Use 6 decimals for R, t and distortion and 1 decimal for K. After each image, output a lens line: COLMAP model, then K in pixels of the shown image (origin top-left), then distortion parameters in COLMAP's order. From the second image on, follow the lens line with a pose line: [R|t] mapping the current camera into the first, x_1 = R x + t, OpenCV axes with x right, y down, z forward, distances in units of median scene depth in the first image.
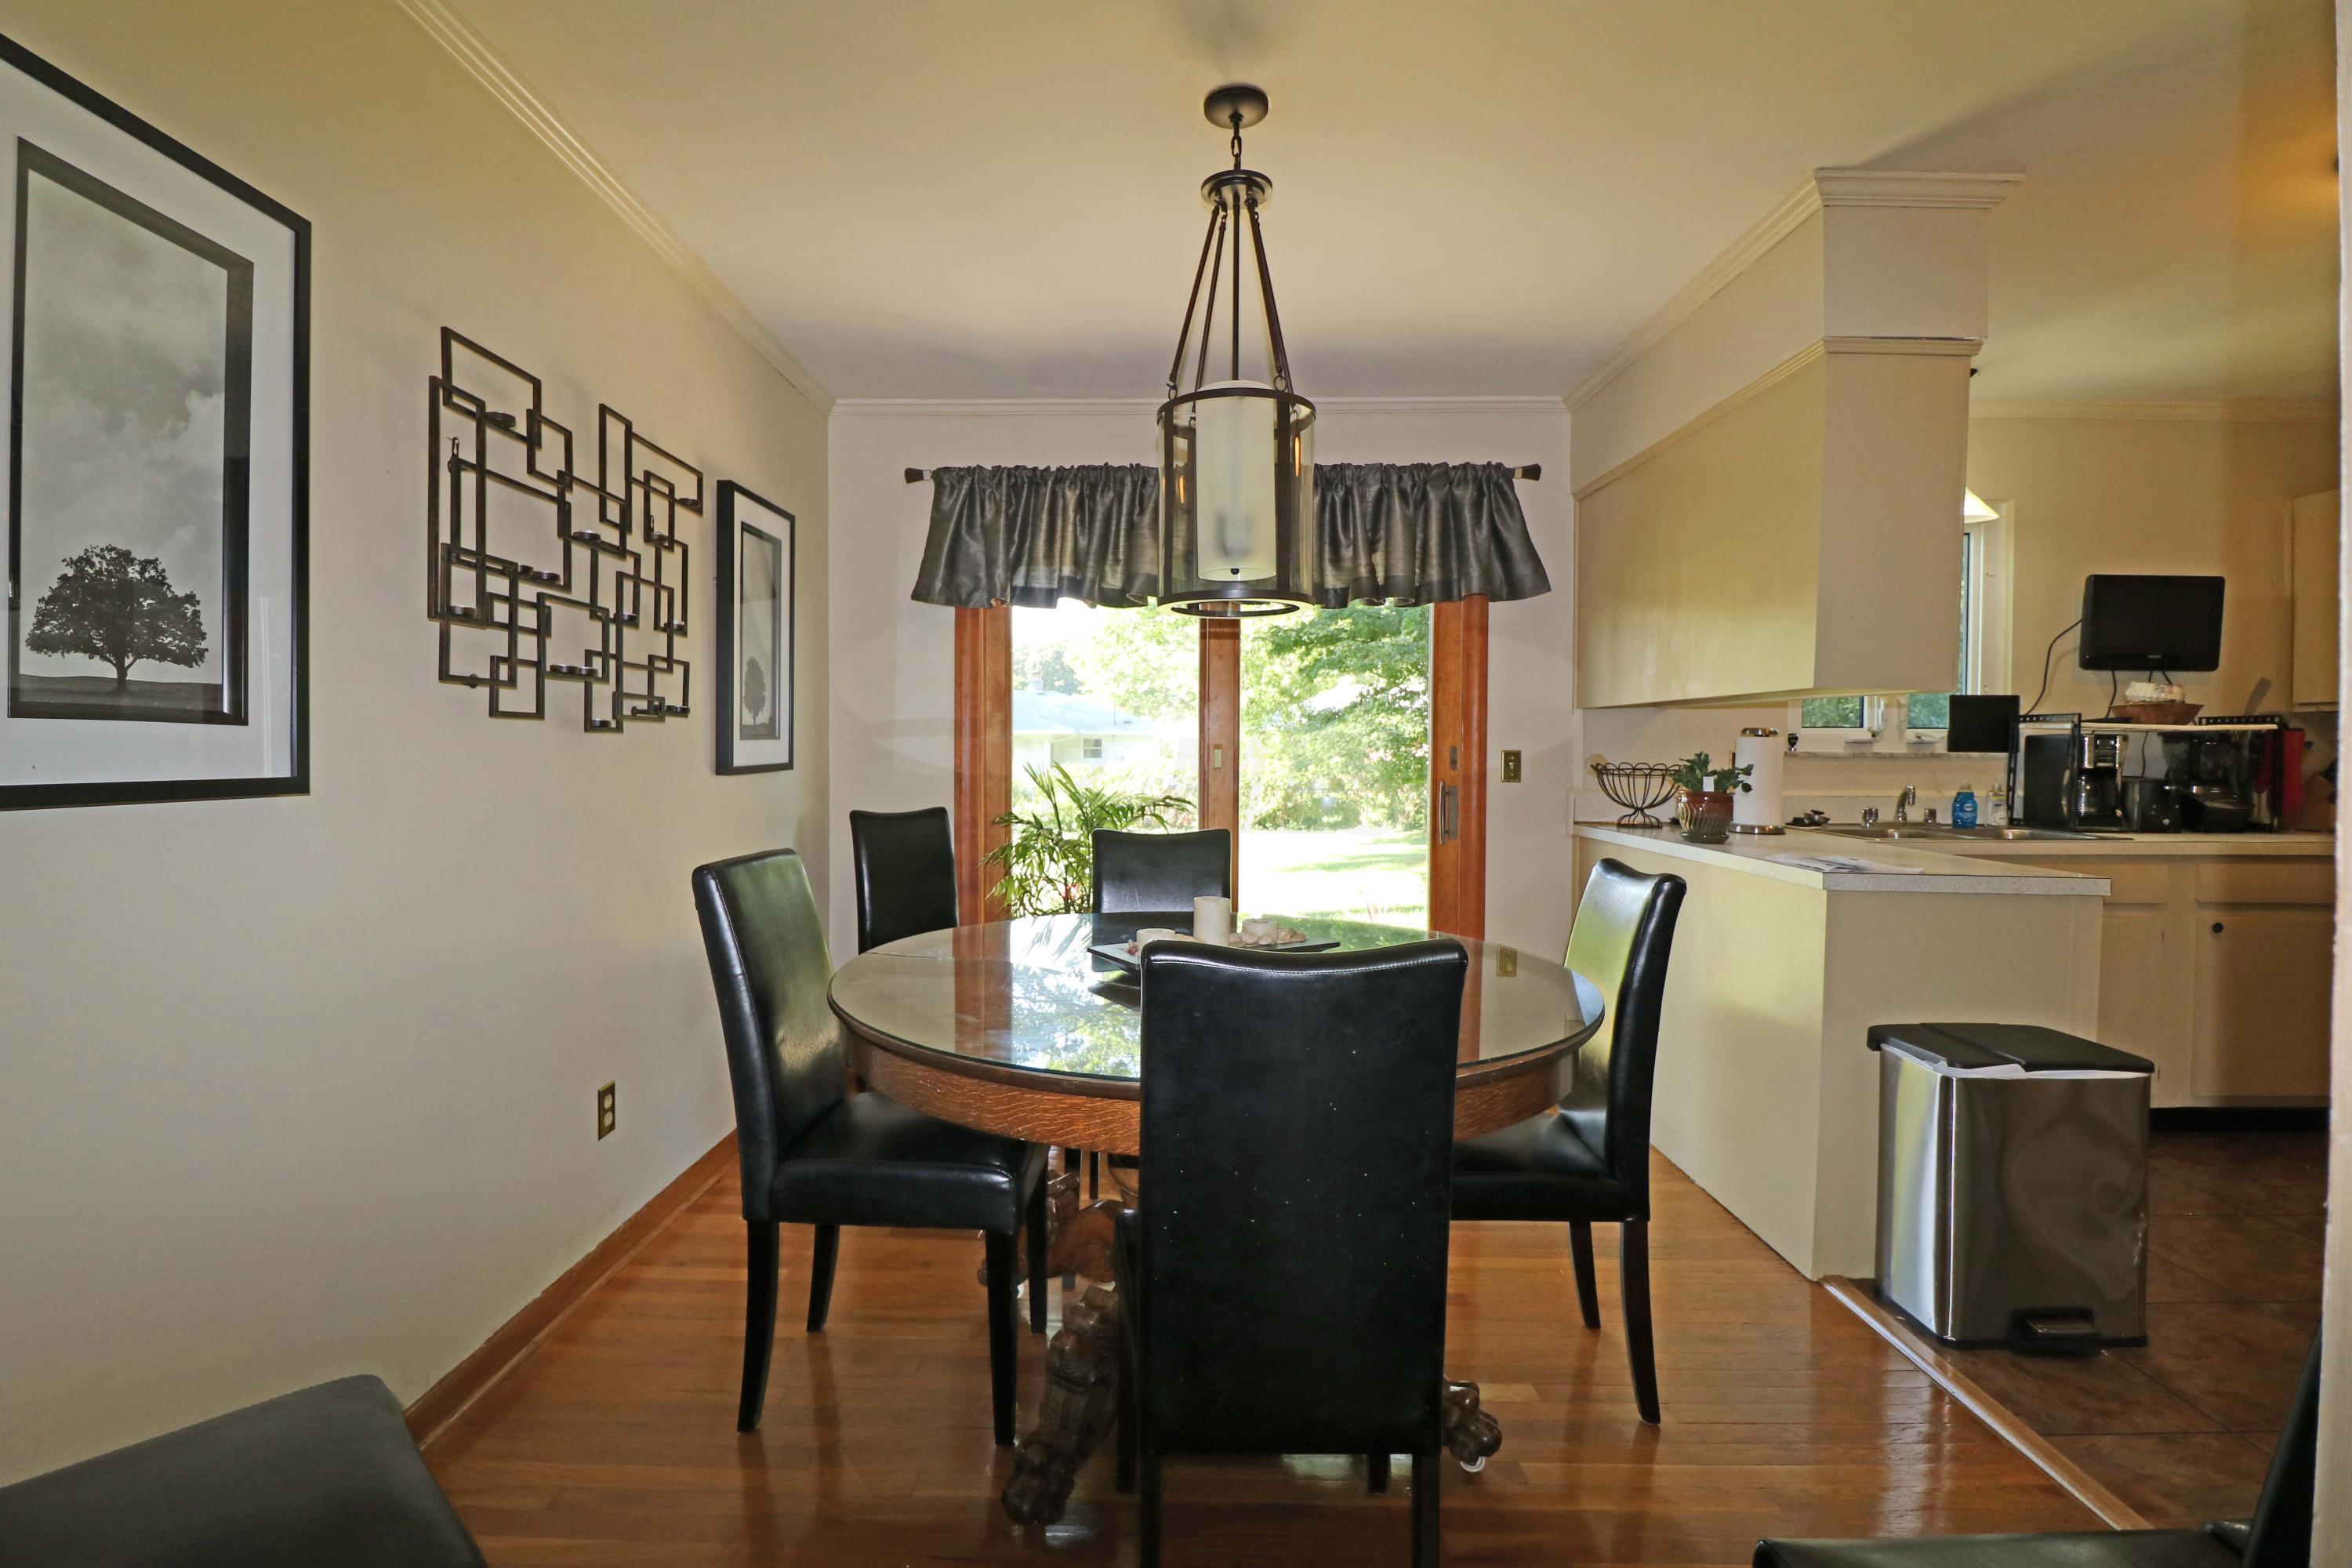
lens RADIAL K [[1114.8, 0, 1167.7], [0, 1114.8, 760.9], [0, 0, 1]] dist [-0.001690, -0.000795]
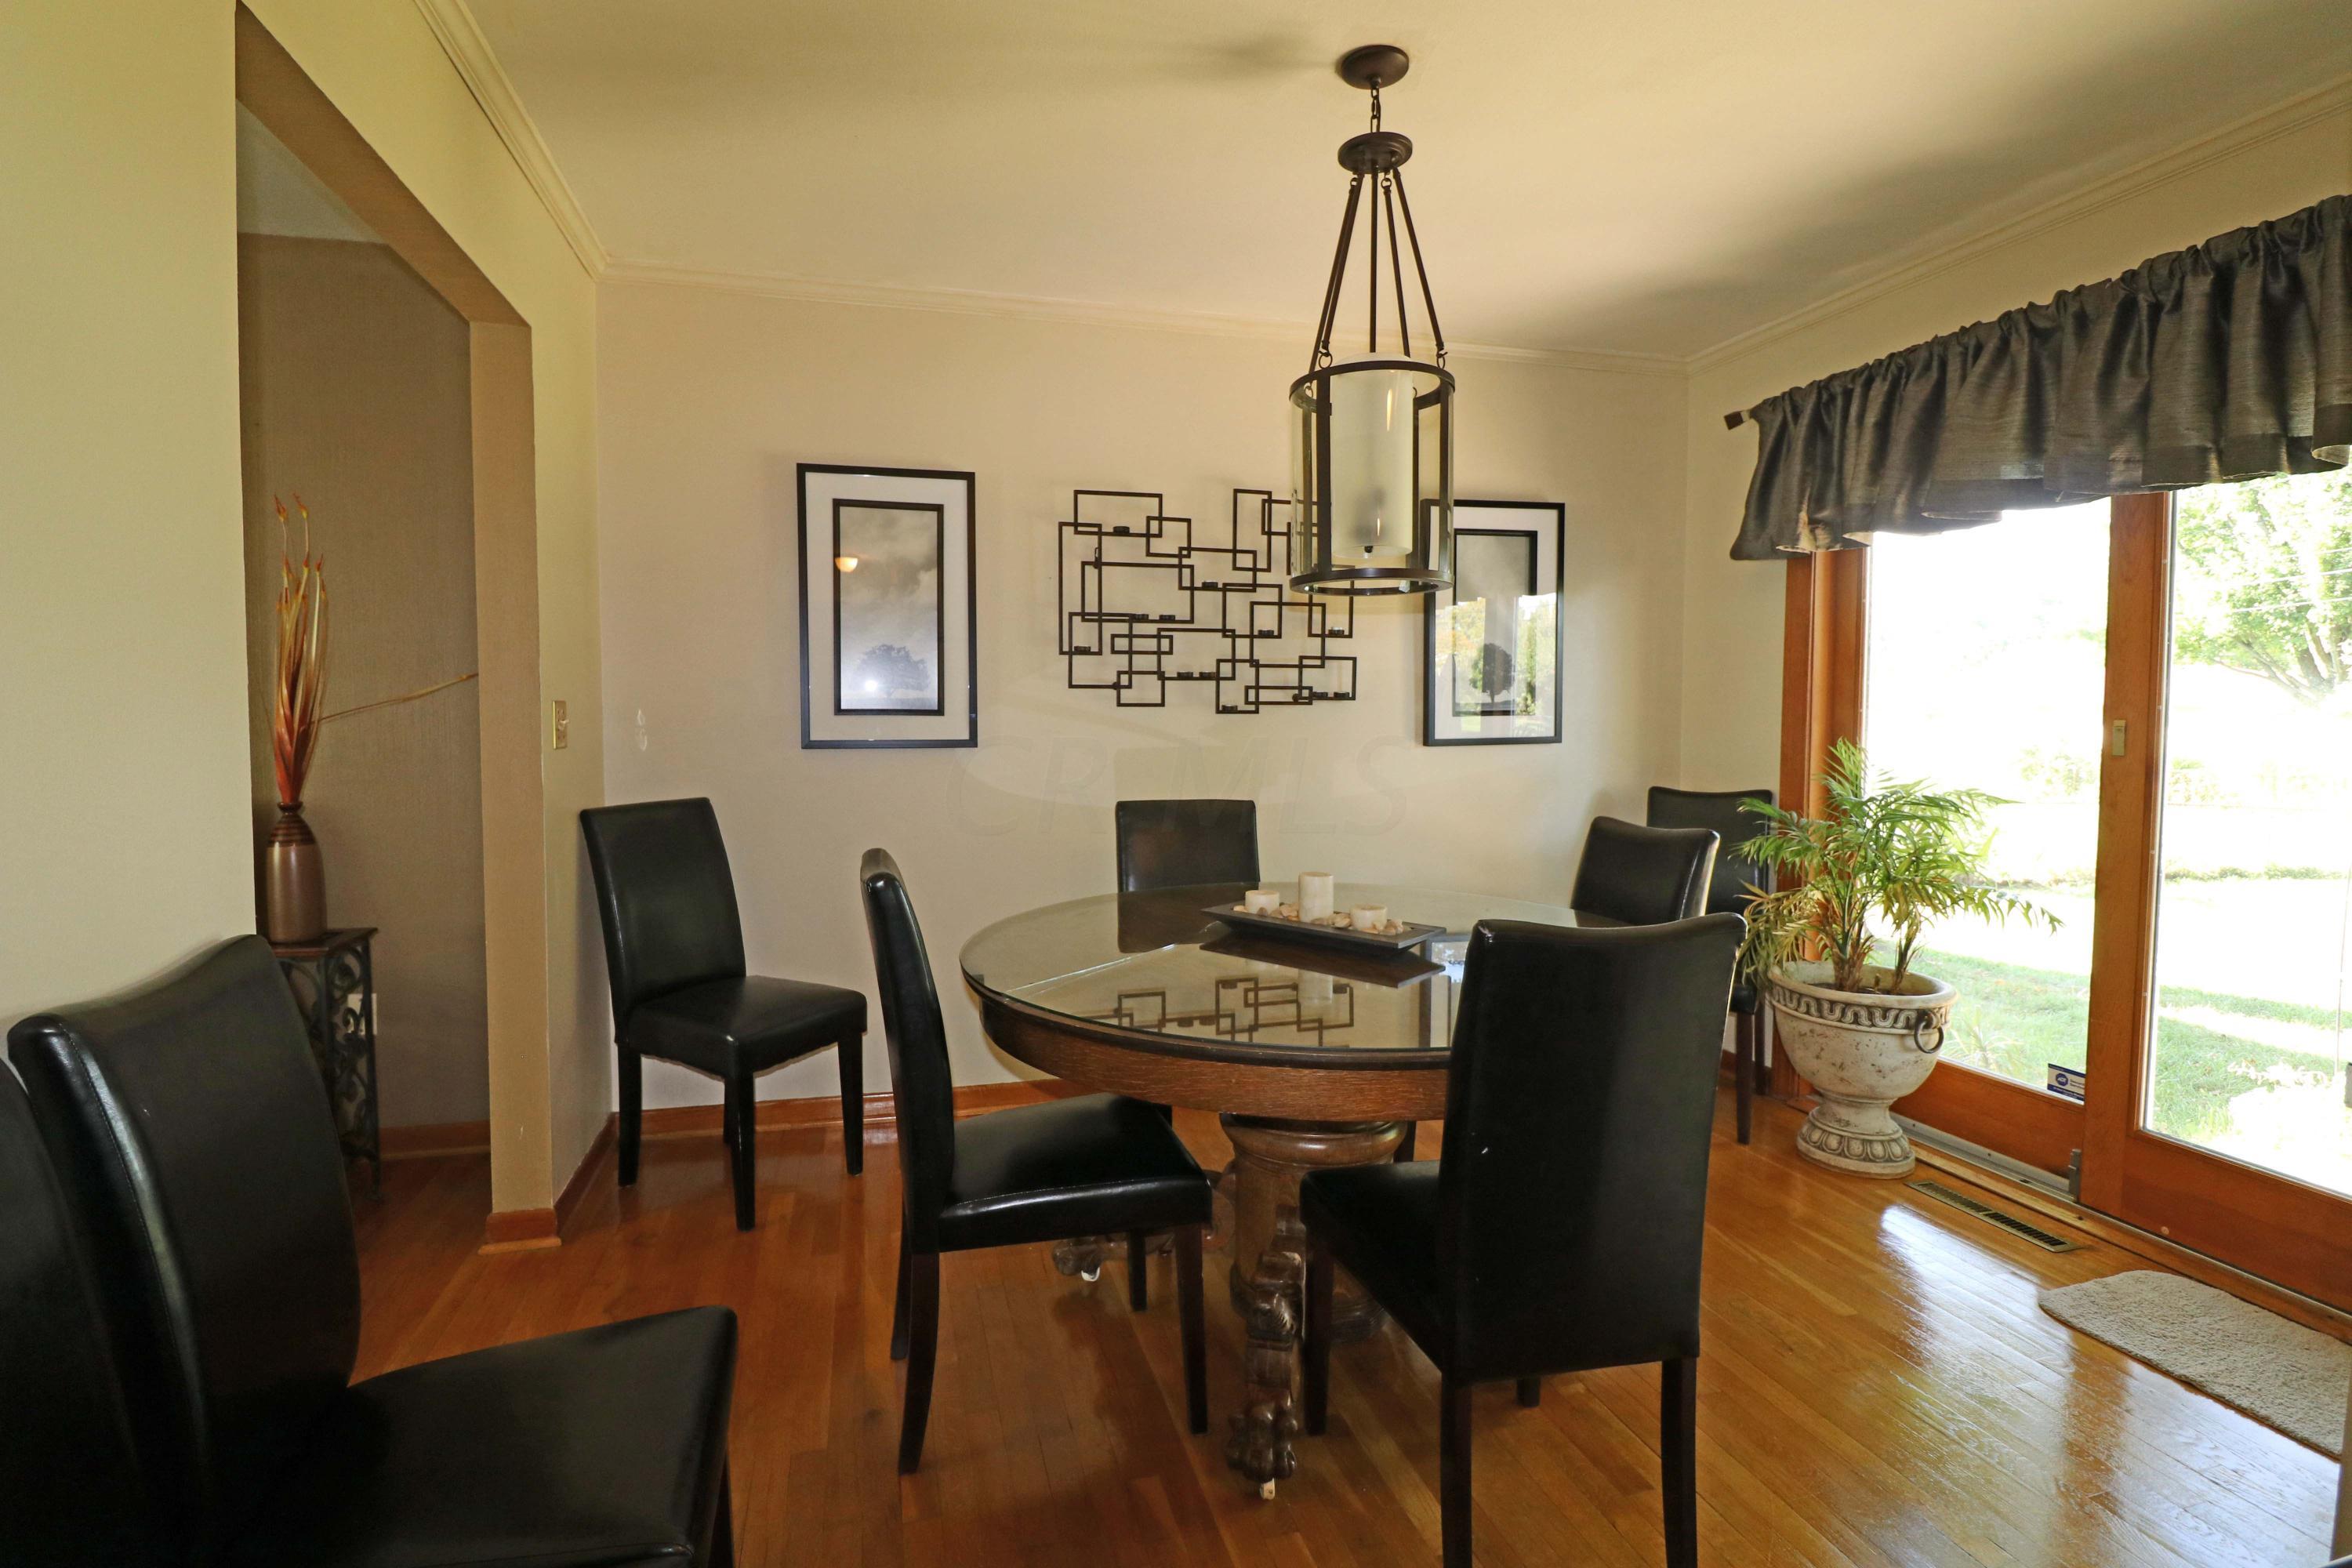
lens RADIAL K [[1145.8, 0, 1176.0], [0, 1145.8, 784.0], [0, 0, 1]] dist [-0.000582, -0.000634]
pose [[0.259034, 0.056252, -0.964229, 0.572157], [-0.008358, 0.998396, 0.056000, -0.010304], [0.965832, -0.006447, 0.259089, 0.324057]]
